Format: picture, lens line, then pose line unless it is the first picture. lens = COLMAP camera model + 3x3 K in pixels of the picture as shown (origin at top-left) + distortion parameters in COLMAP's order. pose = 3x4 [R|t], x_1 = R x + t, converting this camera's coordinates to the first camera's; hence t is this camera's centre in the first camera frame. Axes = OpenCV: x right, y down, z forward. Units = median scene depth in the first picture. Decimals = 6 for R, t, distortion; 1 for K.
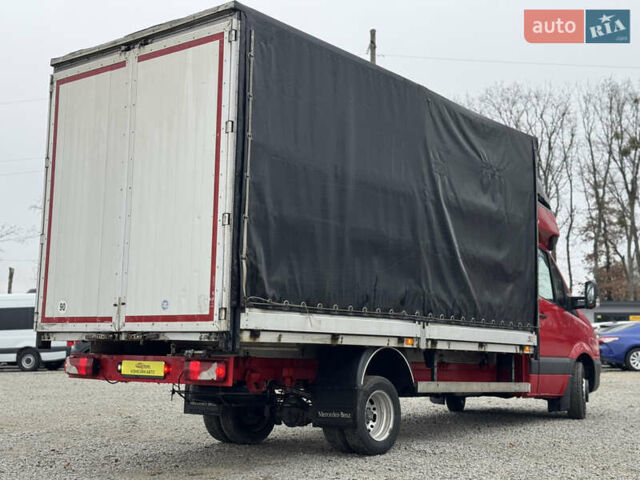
lens RADIAL K [[903.1, 0, 302.6], [0, 903.1, 239.3], [0, 0, 1]] dist [0.133369, 0.000000]
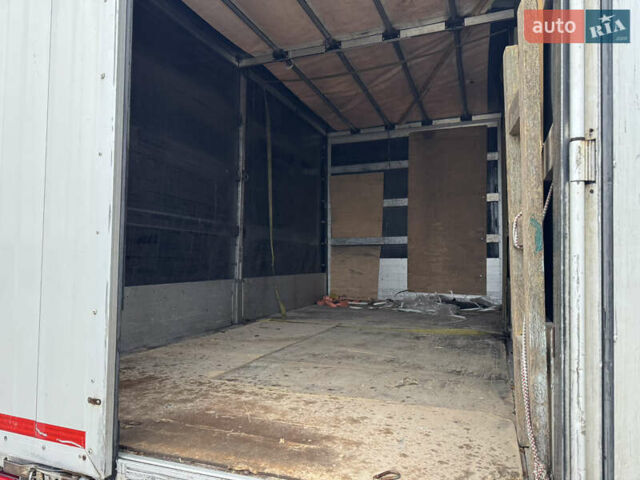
lens RADIAL K [[450.3, 0, 314.9], [0, 450.3, 243.6], [0, 0, 1]] dist [0.042120, -0.018470]
pose [[0.947129, -0.005531, 0.320806, -0.175799], [-0.026687, 0.995029, 0.095943, -0.008074], [-0.319742, -0.099432, 0.942273, 0.785504]]
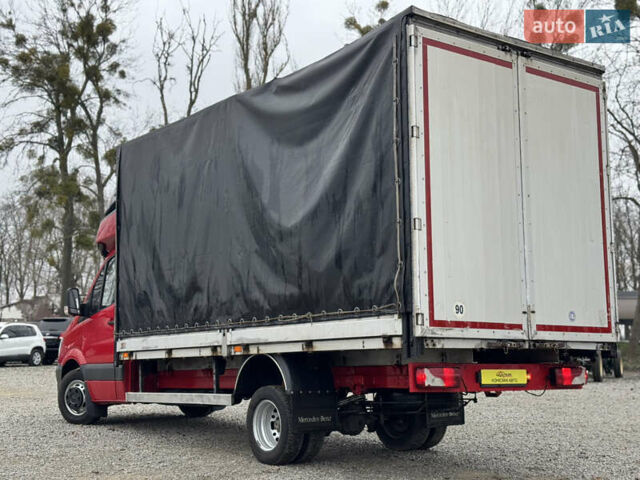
lens RADIAL K [[903.1, 0, 315.9], [0, 903.1, 241.7], [0, 0, 1]] dist [0.133369, 0.000000]
pose [[0.209040, 0.112895, 0.971369, -1.176940], [-0.108763, 0.989835, -0.091635, 0.107842], [-0.971840, -0.086494, 0.219194, 0.979874]]
